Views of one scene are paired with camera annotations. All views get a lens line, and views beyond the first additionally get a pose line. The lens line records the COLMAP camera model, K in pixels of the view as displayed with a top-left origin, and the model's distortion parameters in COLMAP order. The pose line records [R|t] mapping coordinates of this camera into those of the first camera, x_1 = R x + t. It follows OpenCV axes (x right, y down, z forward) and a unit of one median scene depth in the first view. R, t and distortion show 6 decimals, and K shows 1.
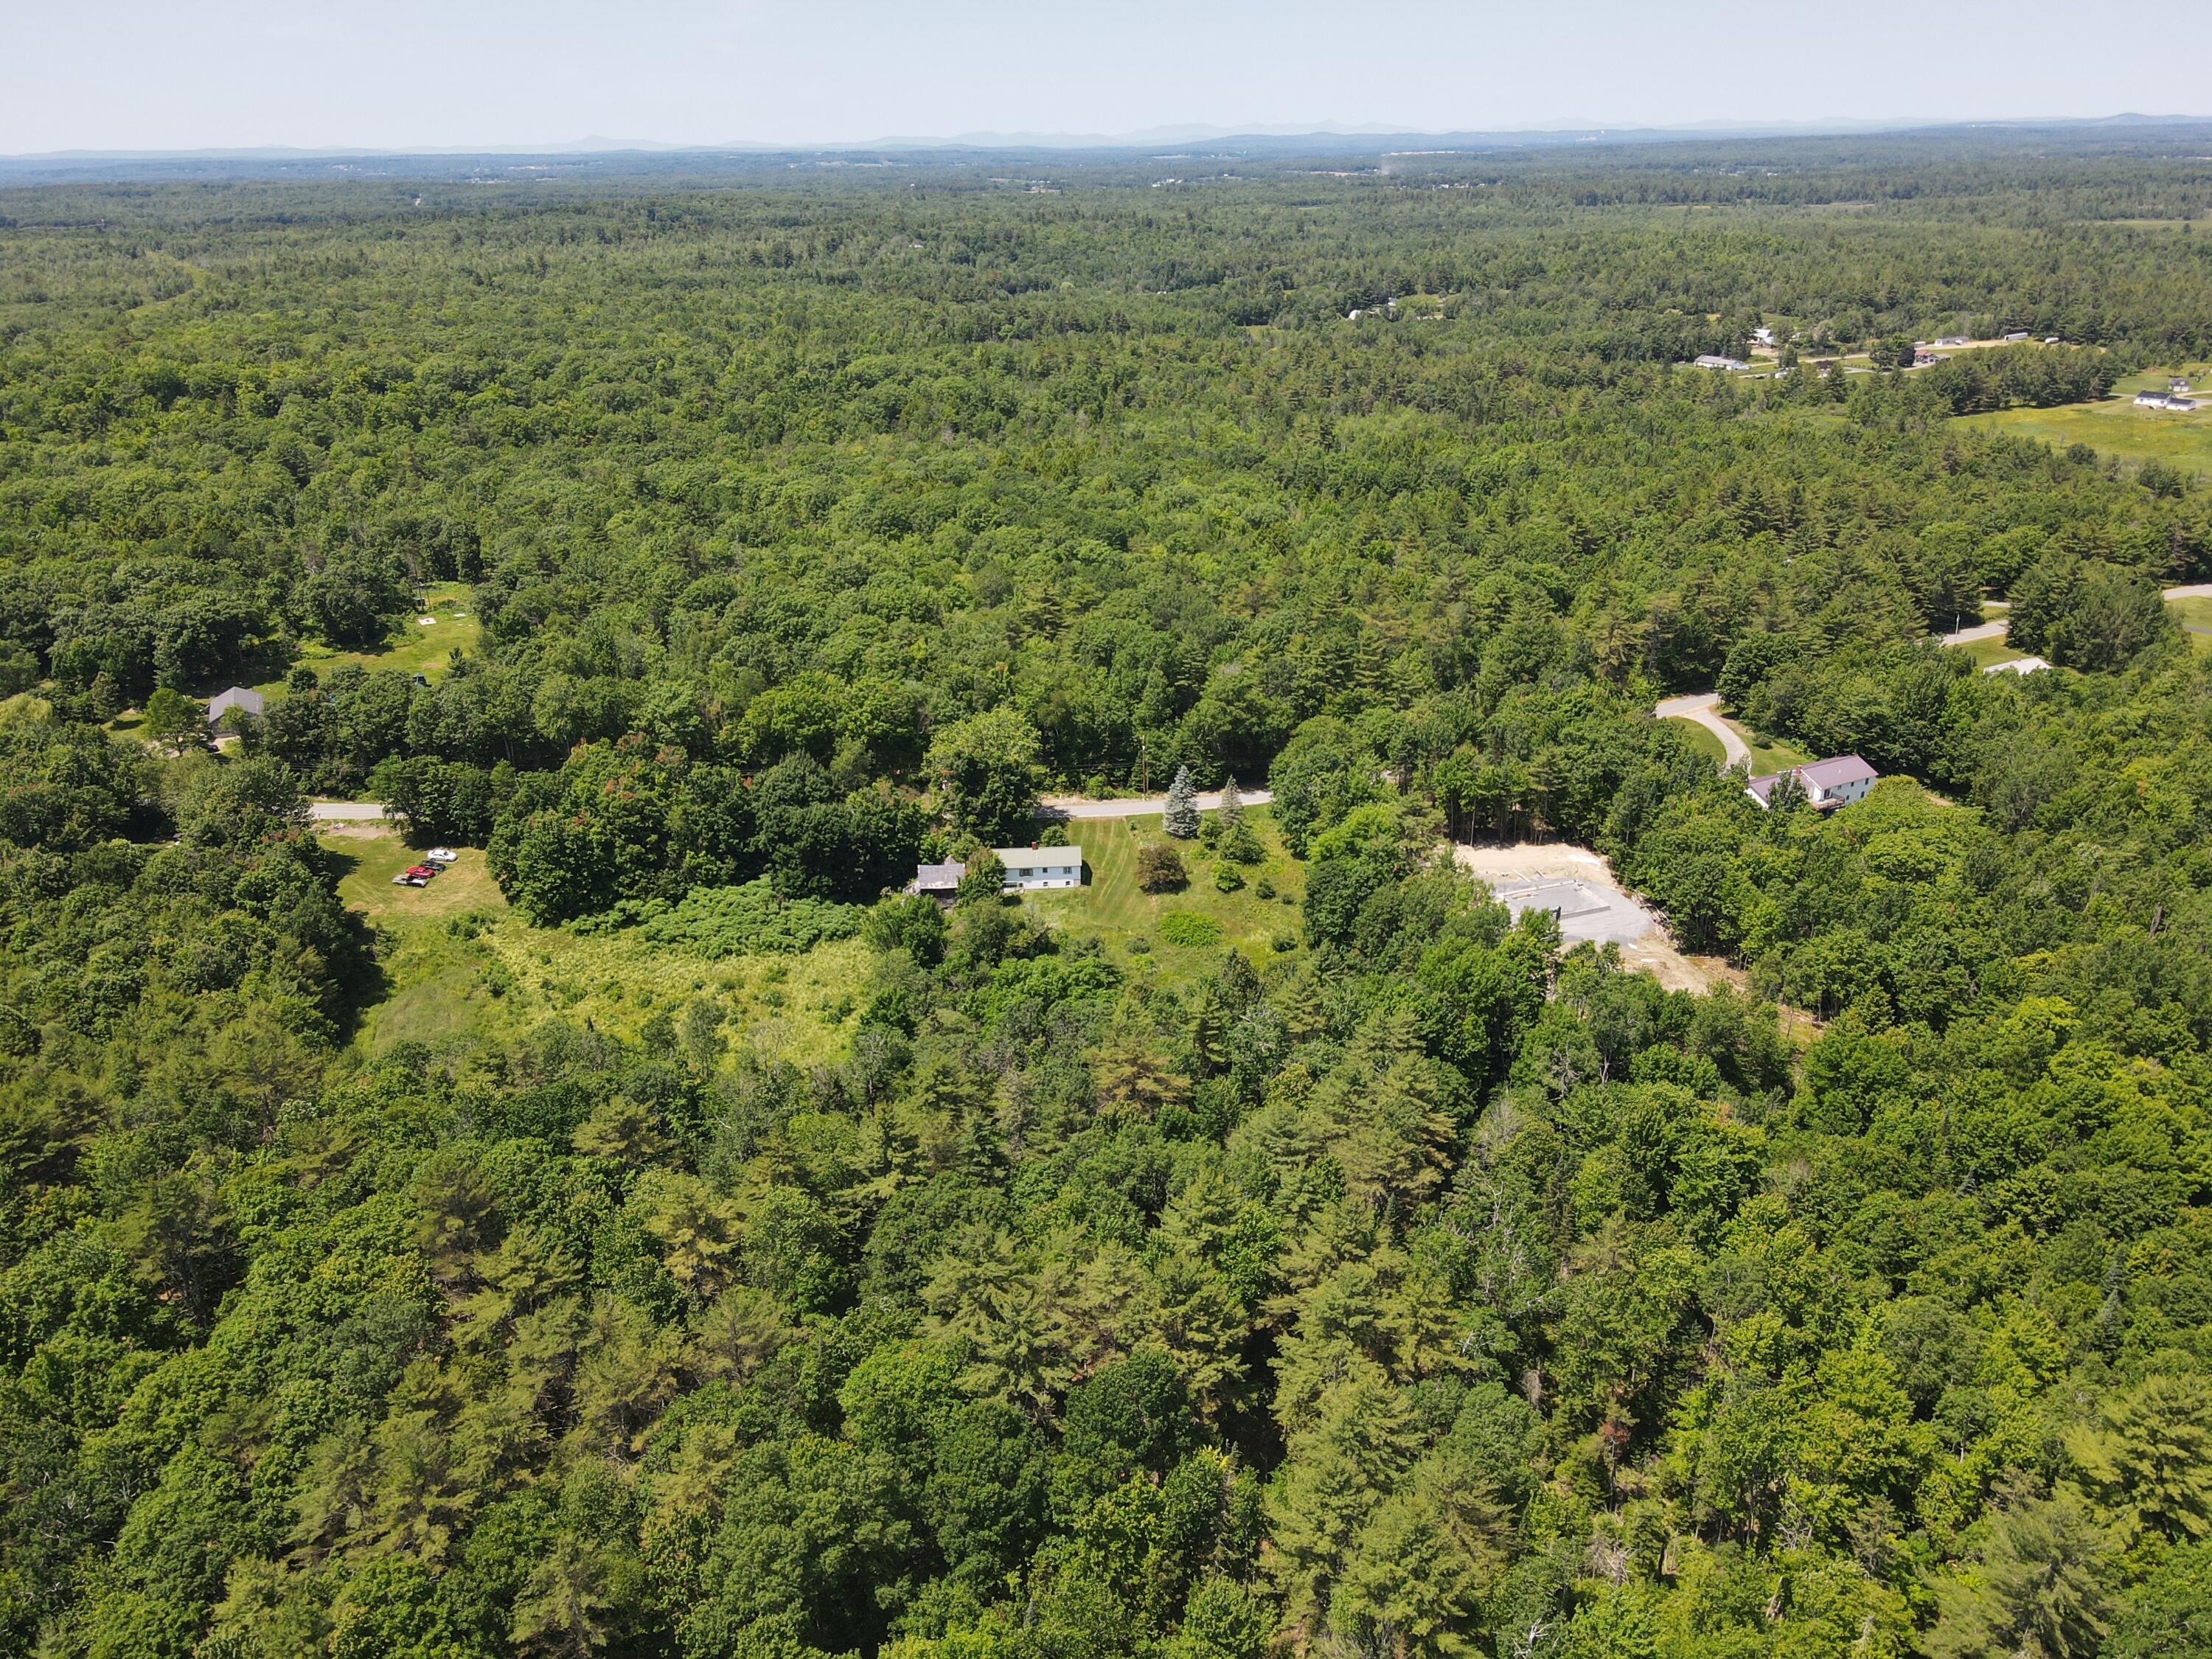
lens RADIAL K [[1611.3, 0, 1106.0], [0, 1611.3, 829.5], [0, 0, 1]] dist [-0.026977, 0.071179]
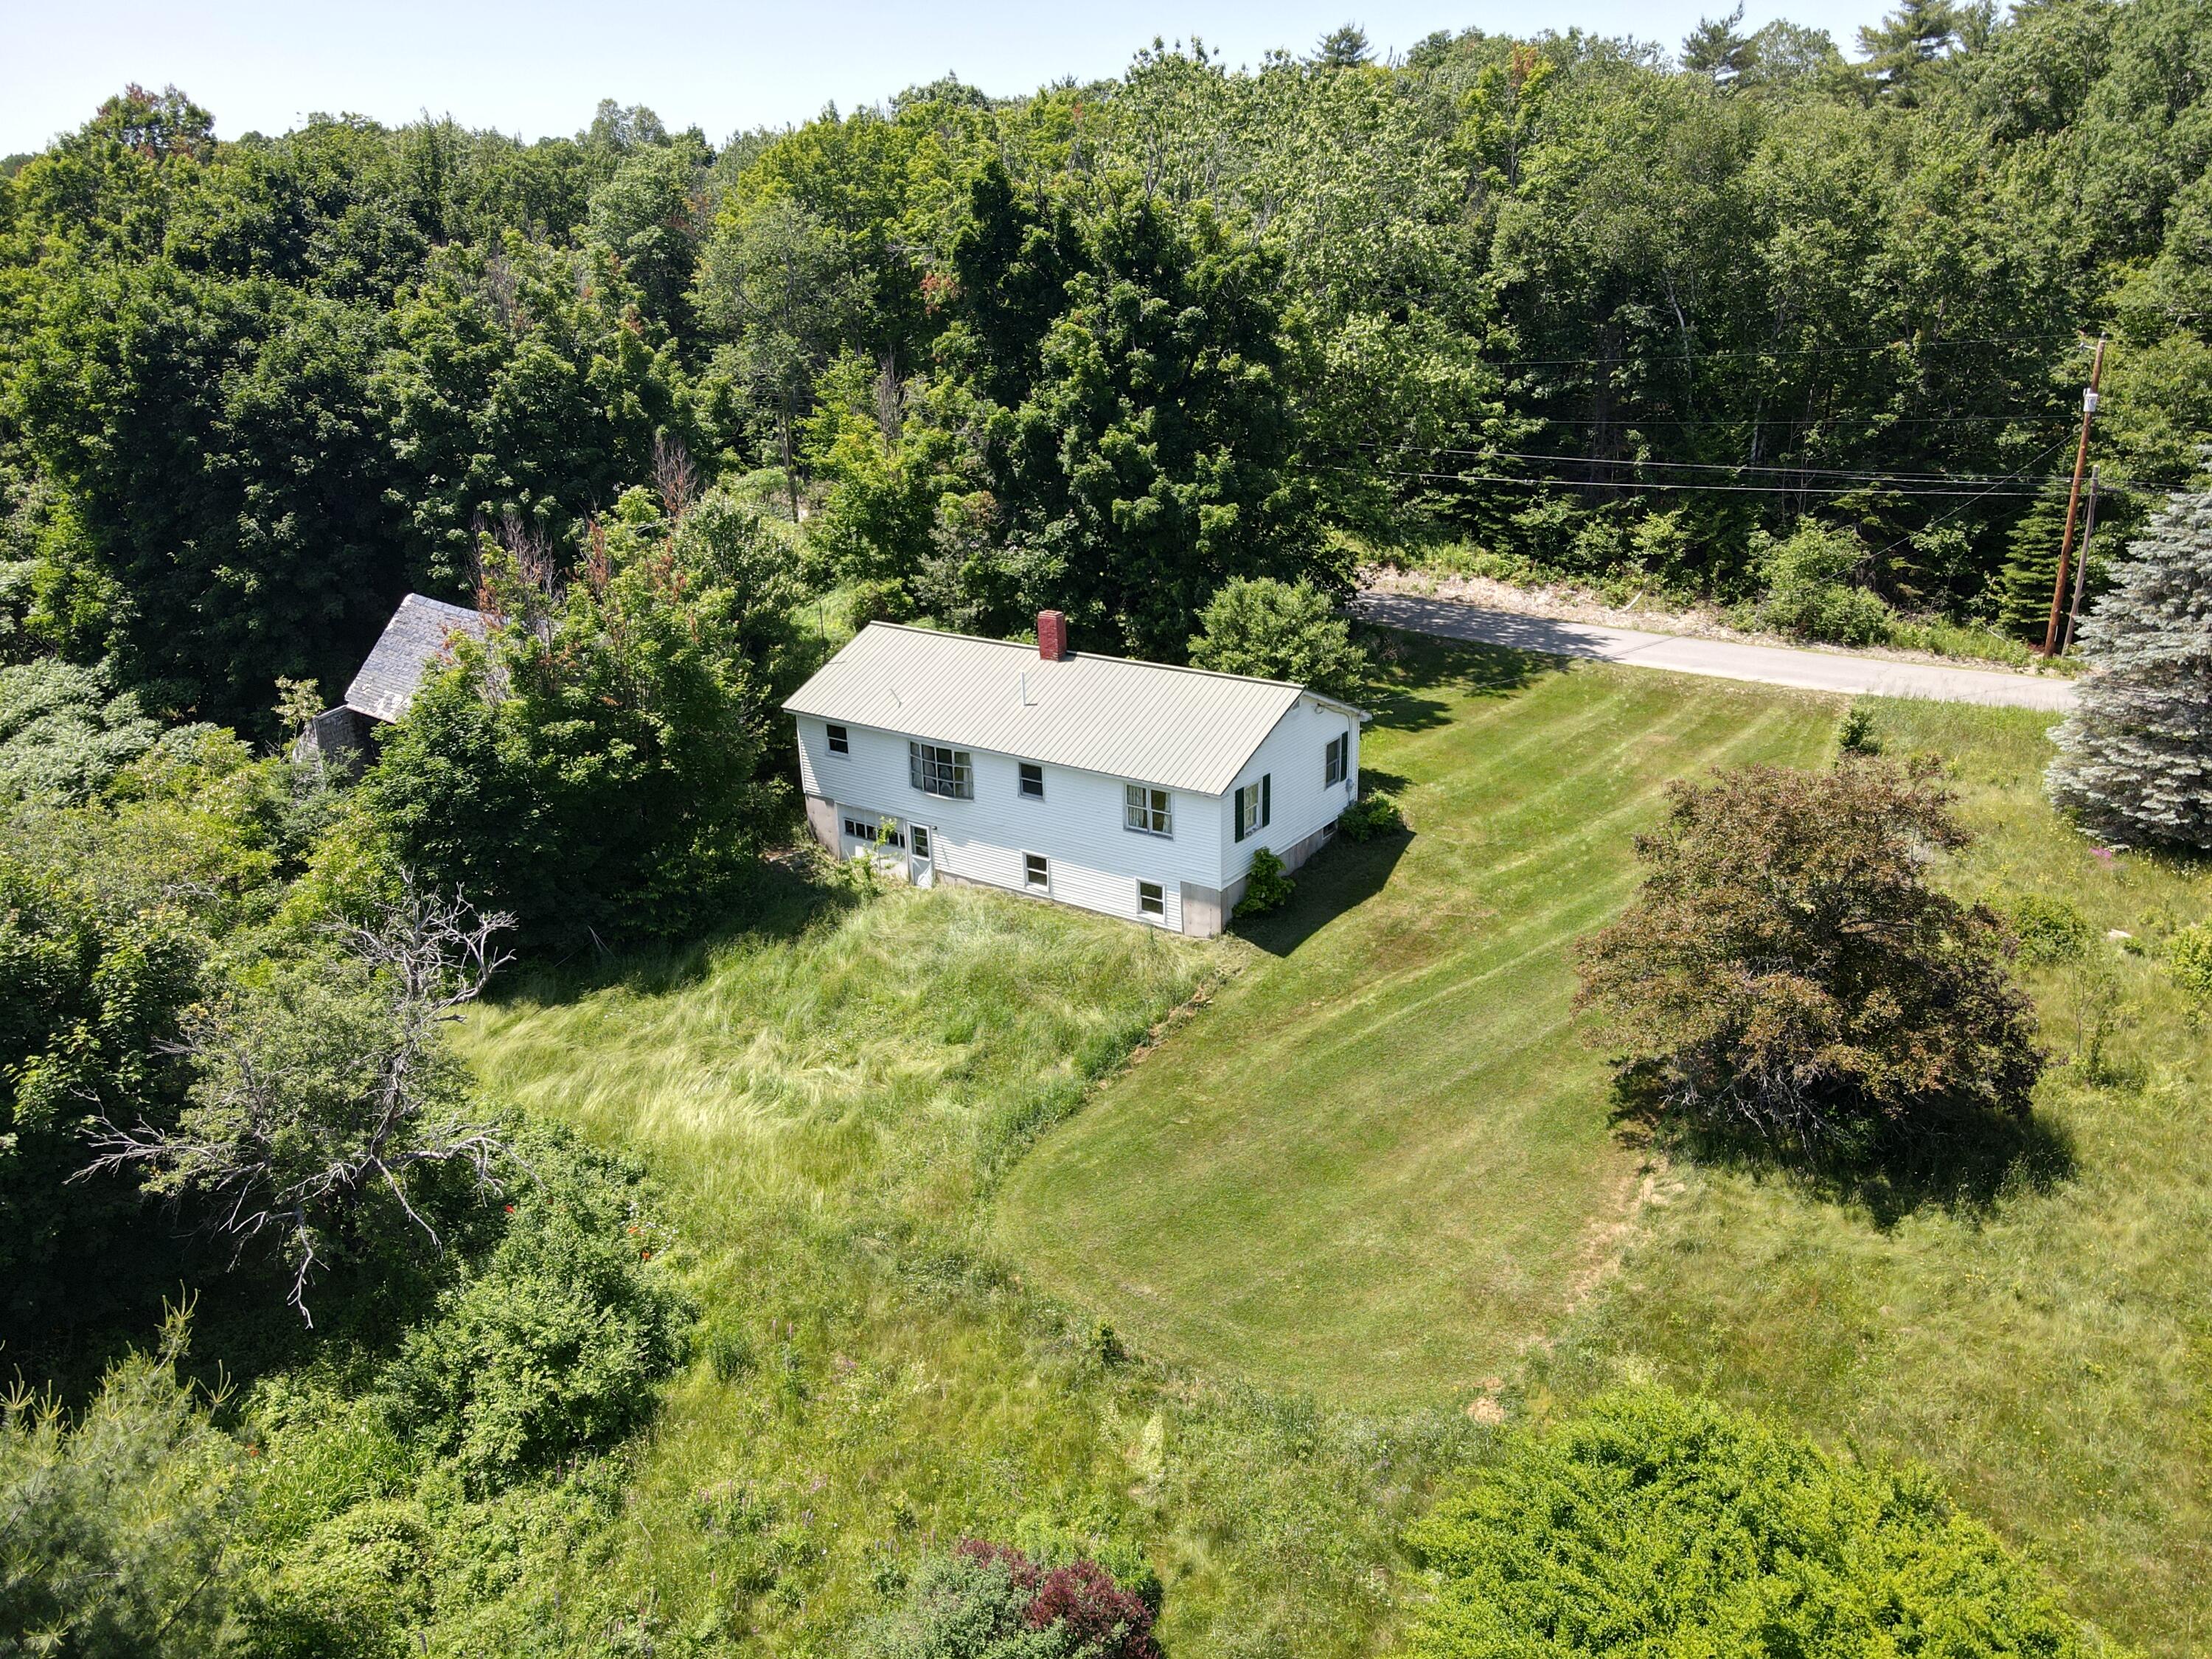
lens RADIAL K [[1611.3, 0, 1106.0], [0, 1611.3, 829.5], [0, 0, 1]] dist [-0.026977, 0.071179]
pose [[0.780610, 0.214102, -0.587204, 0.061906], [-0.235636, 0.970985, 0.040787, 0.021495], [0.578899, 0.106528, 0.808410, 0.866478]]
